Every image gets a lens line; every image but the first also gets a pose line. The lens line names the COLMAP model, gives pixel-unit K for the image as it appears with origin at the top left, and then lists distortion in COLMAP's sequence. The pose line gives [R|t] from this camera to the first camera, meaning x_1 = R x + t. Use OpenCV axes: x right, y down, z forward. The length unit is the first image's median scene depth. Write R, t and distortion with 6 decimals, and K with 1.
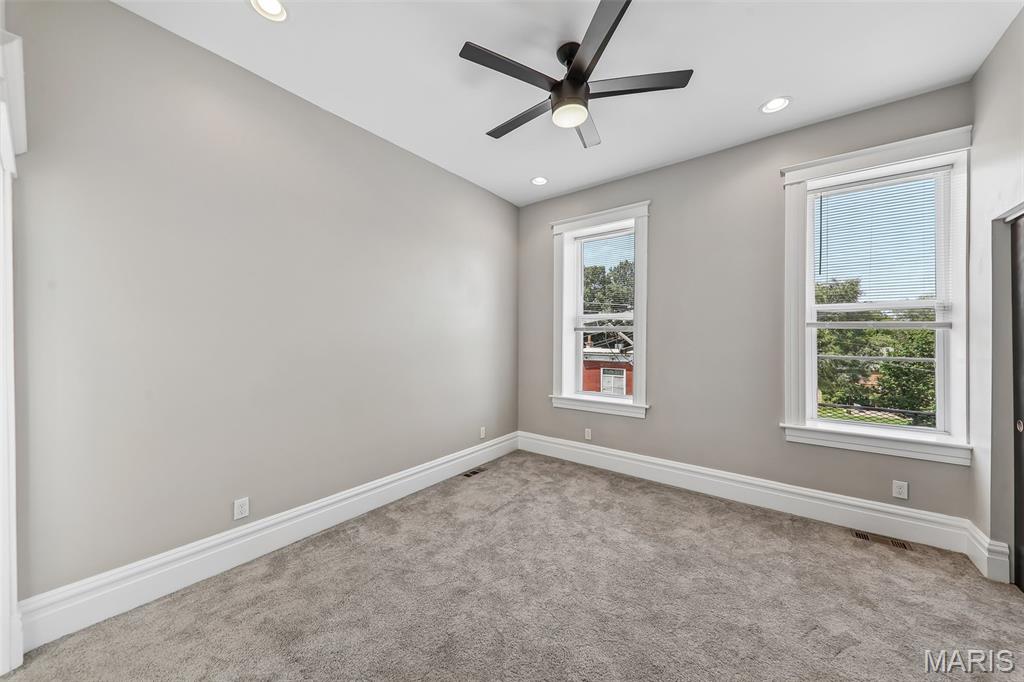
lens RADIAL K [[356.1, 0, 514.5], [0, 356.1, 341.0], [0, 0, 1]] dist [-0.000744, -0.000199]
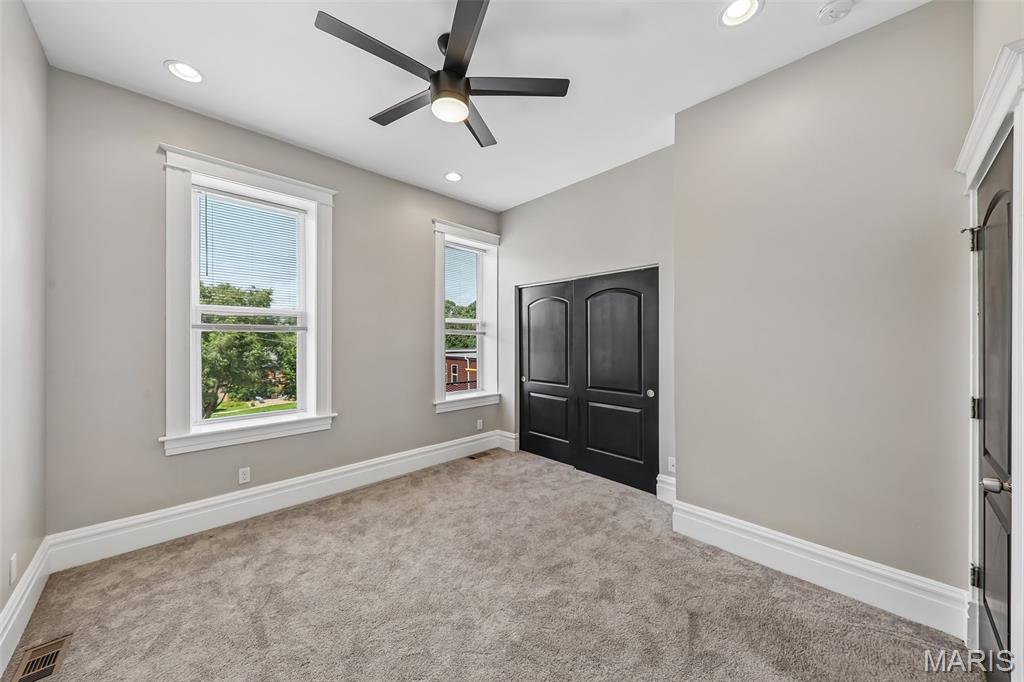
lens RADIAL K [[350.6, 0, 515.5], [0, 350.6, 339.9], [0, 0, 1]] dist [0.017684, -0.007158]
pose [[0.147292, -0.001458, 0.989092, -0.556636], [0.005548, 0.999984, 0.000648, -0.008035], [-0.989077, 0.005392, 0.147298, 0.488464]]
